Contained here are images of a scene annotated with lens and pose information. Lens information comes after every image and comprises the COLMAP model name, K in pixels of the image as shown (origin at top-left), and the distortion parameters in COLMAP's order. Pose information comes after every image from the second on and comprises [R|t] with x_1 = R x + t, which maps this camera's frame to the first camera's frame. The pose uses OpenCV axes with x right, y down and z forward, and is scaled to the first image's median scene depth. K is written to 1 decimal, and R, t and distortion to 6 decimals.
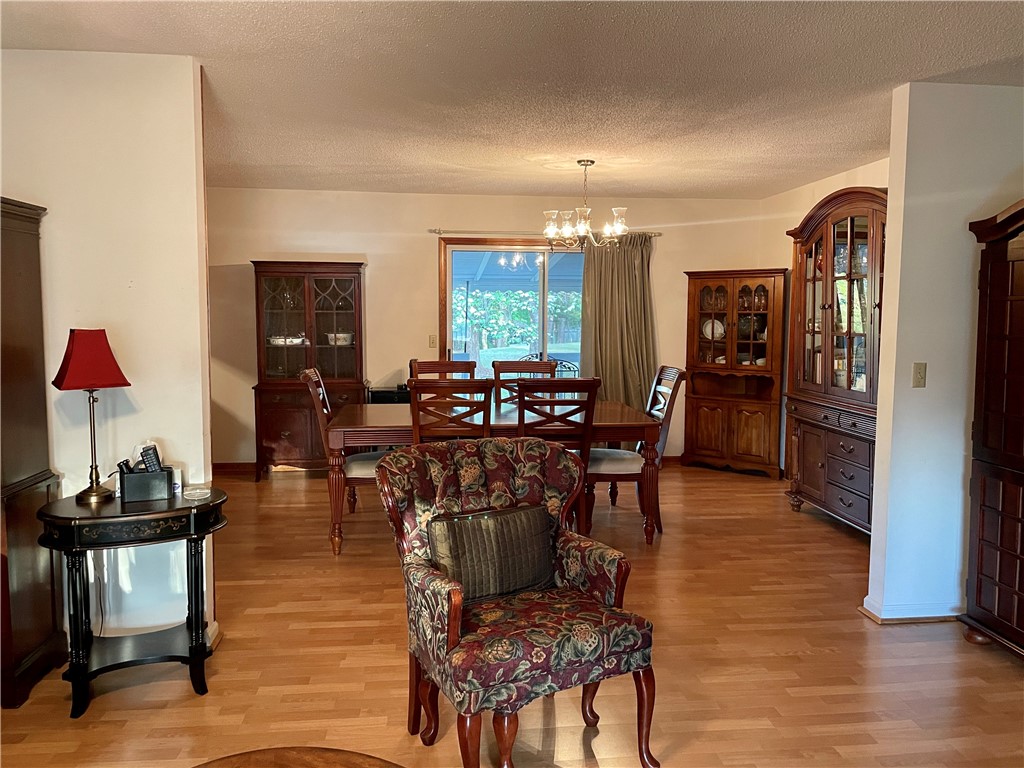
lens RADIAL K [[777.4, 0, 512.5], [0, 777.4, 379.2], [0, 0, 1]] dist [-0.000955, -0.000442]
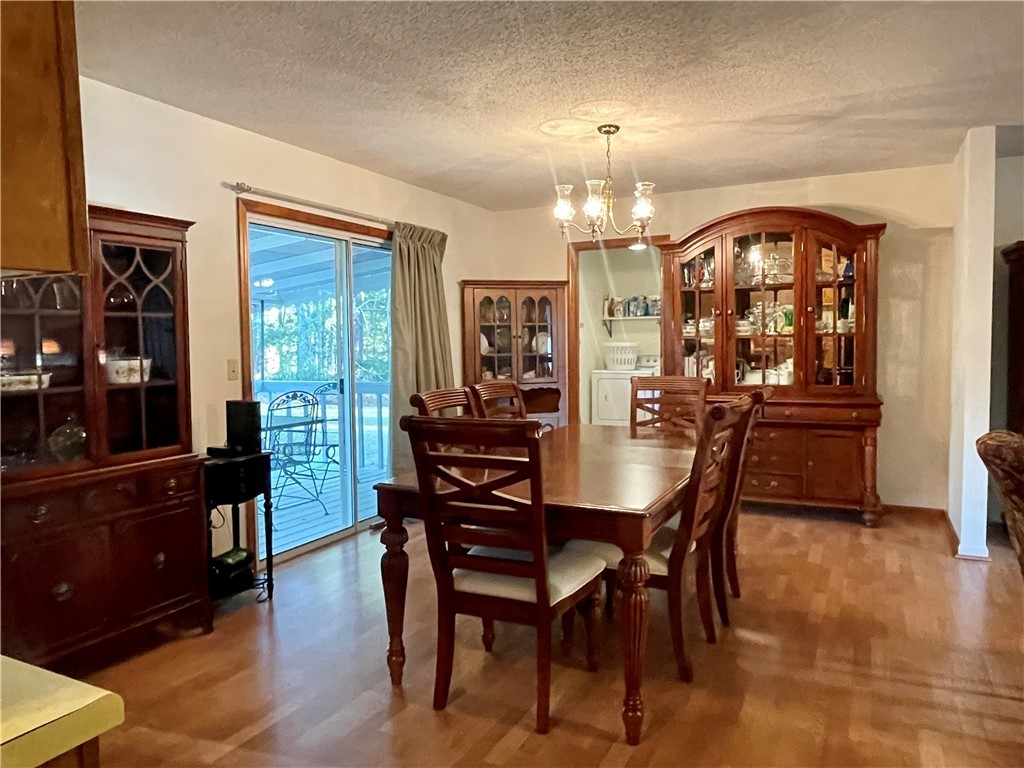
lens RADIAL K [[746.4, 0, 512.6], [0, 746.4, 383.7], [0, 0, 1]] dist [0.035973, -0.000079]
pose [[0.539023, -0.061506, 0.840042, -0.498067], [0.097010, 0.995227, 0.010621, -0.024785], [-0.836686, 0.075768, 0.542417, 0.535659]]
